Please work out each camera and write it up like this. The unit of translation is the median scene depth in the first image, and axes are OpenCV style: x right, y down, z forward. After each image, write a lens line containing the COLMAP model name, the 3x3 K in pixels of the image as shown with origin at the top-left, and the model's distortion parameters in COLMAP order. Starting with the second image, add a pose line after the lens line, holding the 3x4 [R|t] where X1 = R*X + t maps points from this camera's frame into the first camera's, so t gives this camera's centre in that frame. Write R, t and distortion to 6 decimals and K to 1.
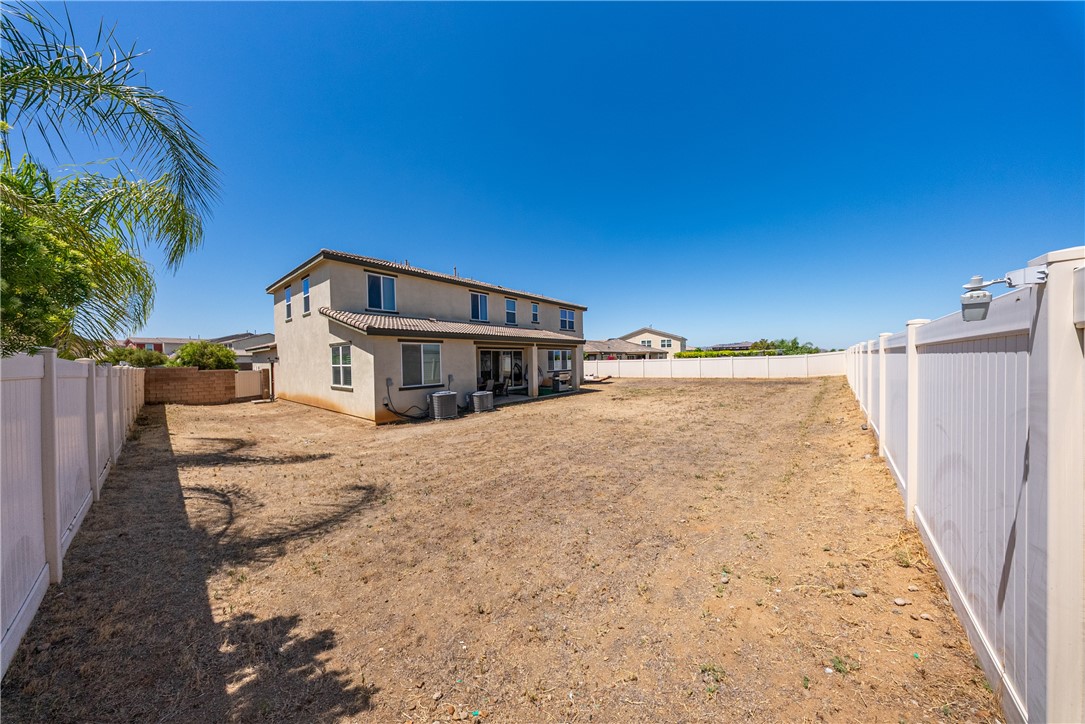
lens RADIAL K [[329.6, 0, 553.8], [0, 329.6, 364.6], [0, 0, 1]] dist [-0.000199, -0.000020]
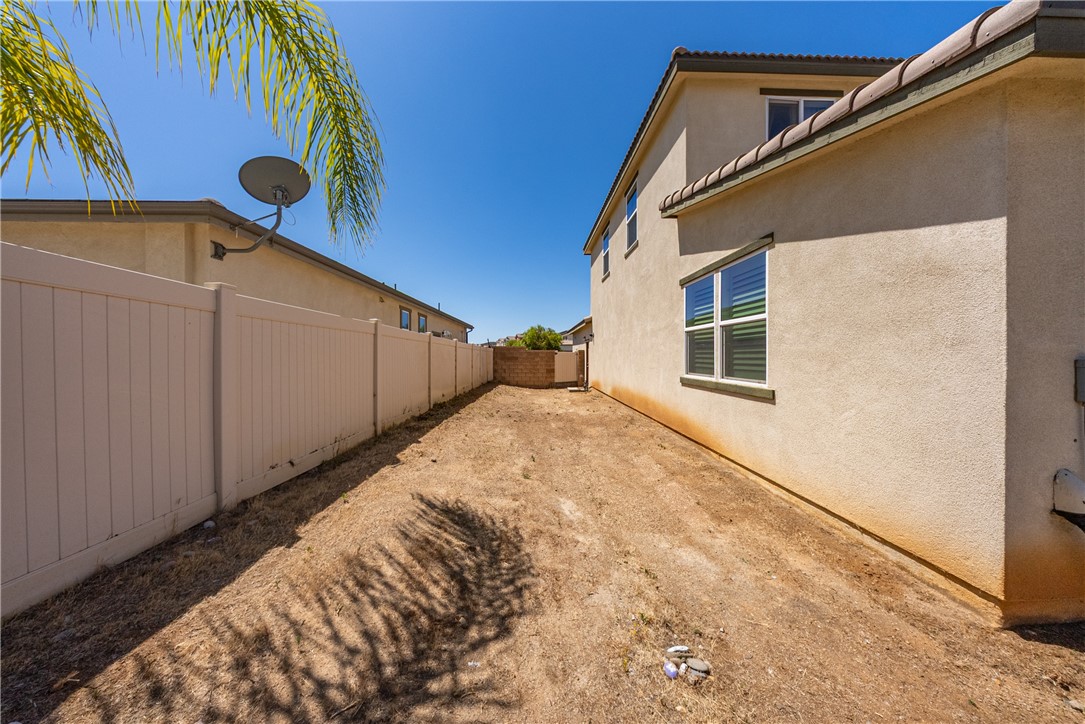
lens RADIAL K [[318.9, 0, 542.5], [0, 318.9, 362.0], [0, 0, 1]] dist [-0.000844, -0.000122]
pose [[0.648303, 0.029462, -0.760812, -0.342242], [-0.020523, 0.999564, 0.021220, 0.028971], [0.761106, 0.001857, 0.648625, 0.423844]]
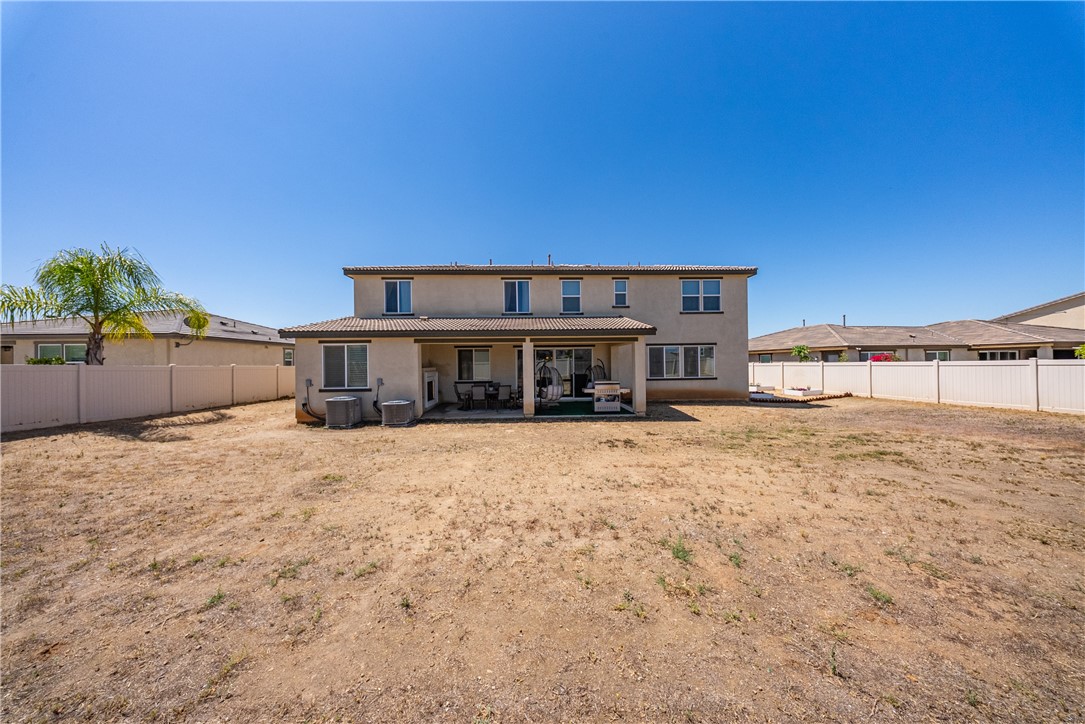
lens RADIAL K [[318.9, 0, 542.5], [0, 318.9, 362.0], [0, 0, 1]] dist [-0.000844, -0.000122]
pose [[0.634821, 0.011170, -0.772578, 0.459733], [-0.013660, 0.999901, 0.003232, -0.015937], [0.772538, 0.008502, 0.634912, 0.584389]]
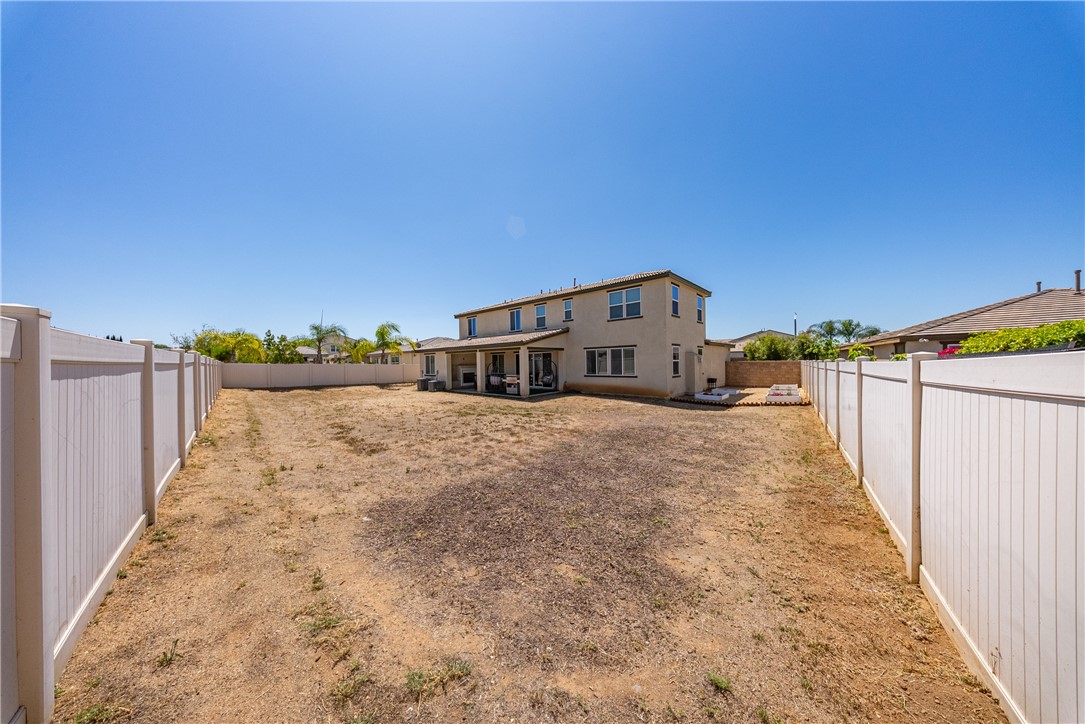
lens RADIAL K [[318.9, 0, 542.5], [0, 318.9, 362.0], [0, 0, 1]] dist [-0.000844, -0.000122]
pose [[-0.100852, 0.015096, -0.994787, 1.073778], [-0.002681, 0.999877, 0.015445, -0.033941], [0.994898, 0.004225, -0.100799, 1.317839]]
